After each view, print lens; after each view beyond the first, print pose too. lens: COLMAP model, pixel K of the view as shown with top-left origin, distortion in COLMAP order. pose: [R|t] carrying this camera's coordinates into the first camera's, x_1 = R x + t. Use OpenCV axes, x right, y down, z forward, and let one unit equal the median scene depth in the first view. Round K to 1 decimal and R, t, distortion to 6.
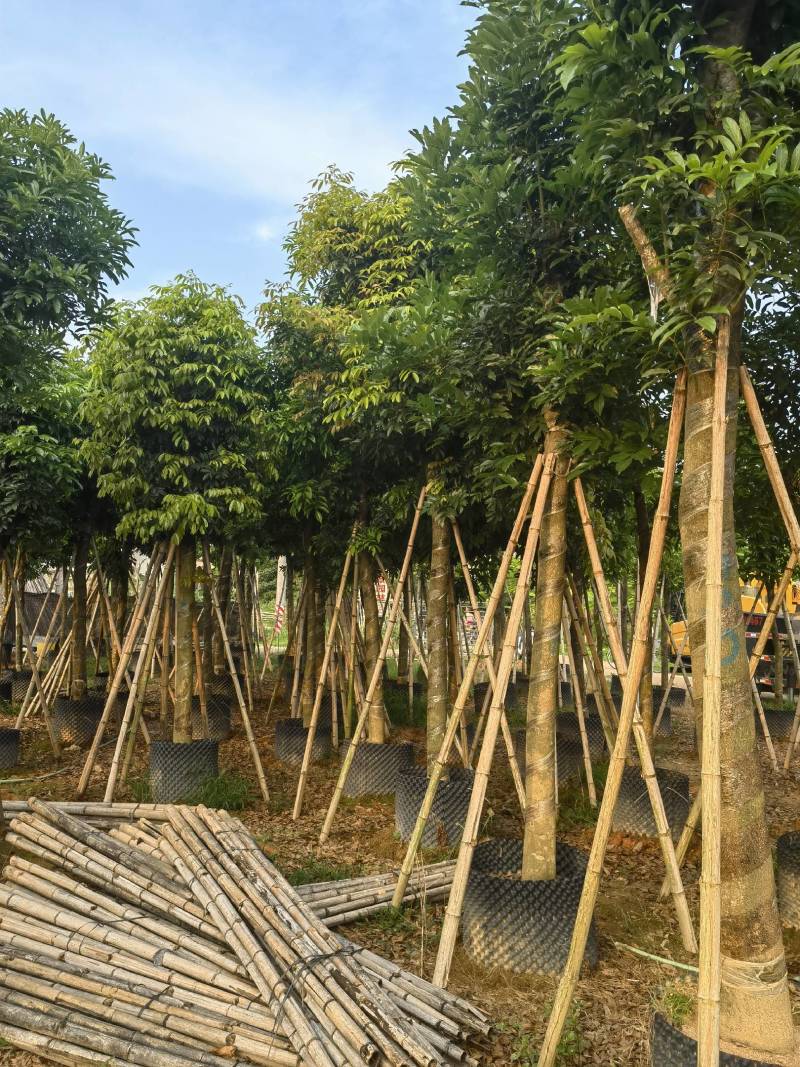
lens RADIAL K [[869.0, 0, 400.0], [0, 869.0, 543.0], [0, 0, 1]] dist [0.044236, -0.058876]
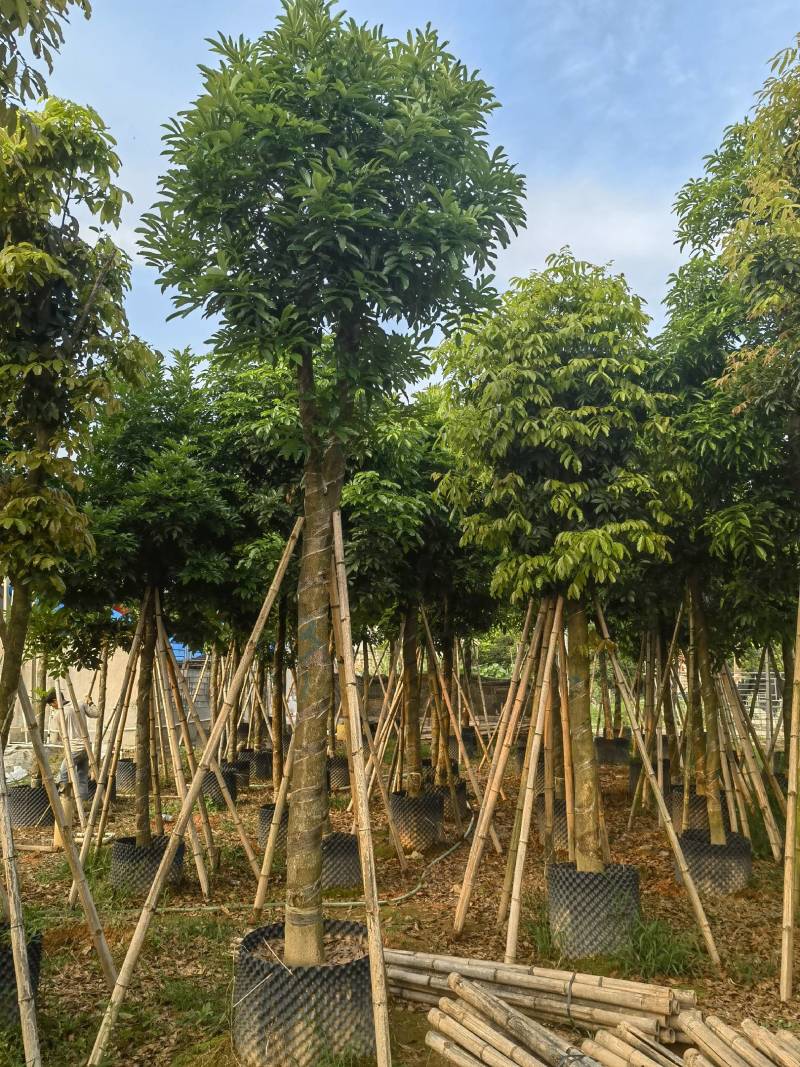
lens RADIAL K [[883.7, 0, 399.1], [0, 883.7, 543.6], [0, 0, 1]] dist [0.052225, -0.065894]
pose [[0.955048, -0.068411, -0.288451, -0.176981], [0.044224, 0.994999, -0.089558, 0.015678], [0.293135, 0.072776, 0.953297, 0.229188]]
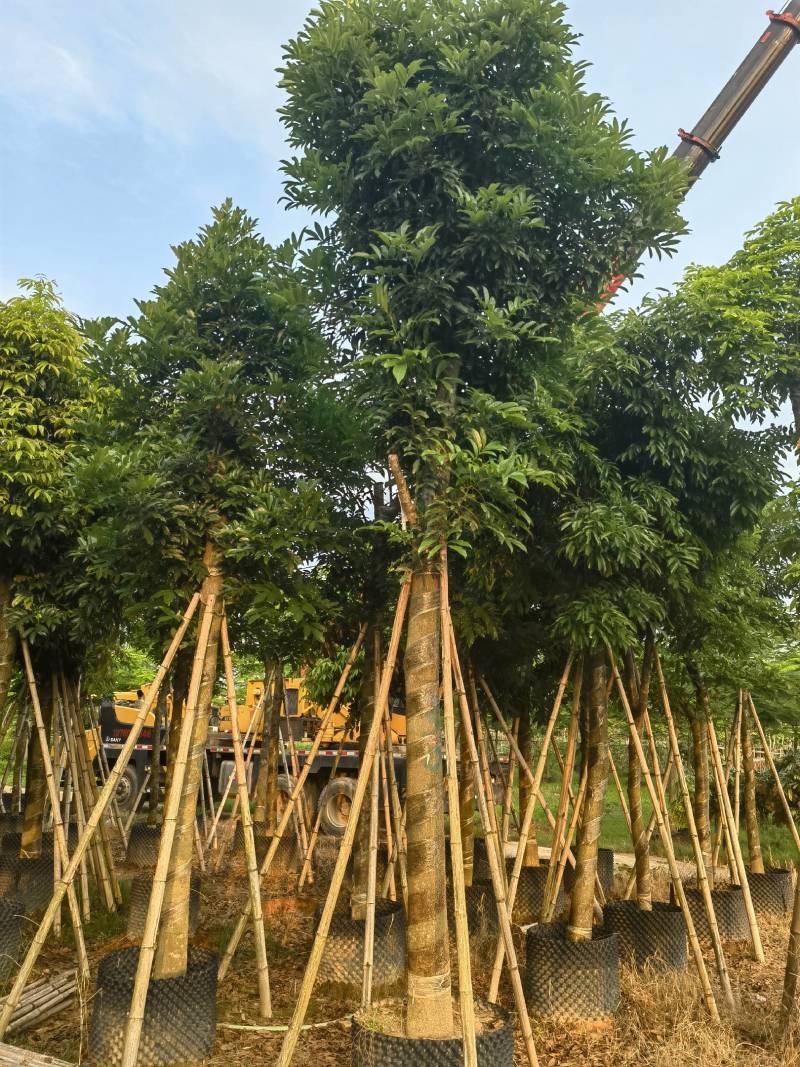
lens RADIAL K [[869.0, 0, 400.0], [0, 869.0, 543.0], [0, 0, 1]] dist [0.044236, -0.058876]
pose [[0.747968, 0.138272, 0.649172, -0.246926], [-0.057375, 0.987868, -0.144308, -0.009609], [-0.661250, 0.070692, 0.746827, -0.036705]]
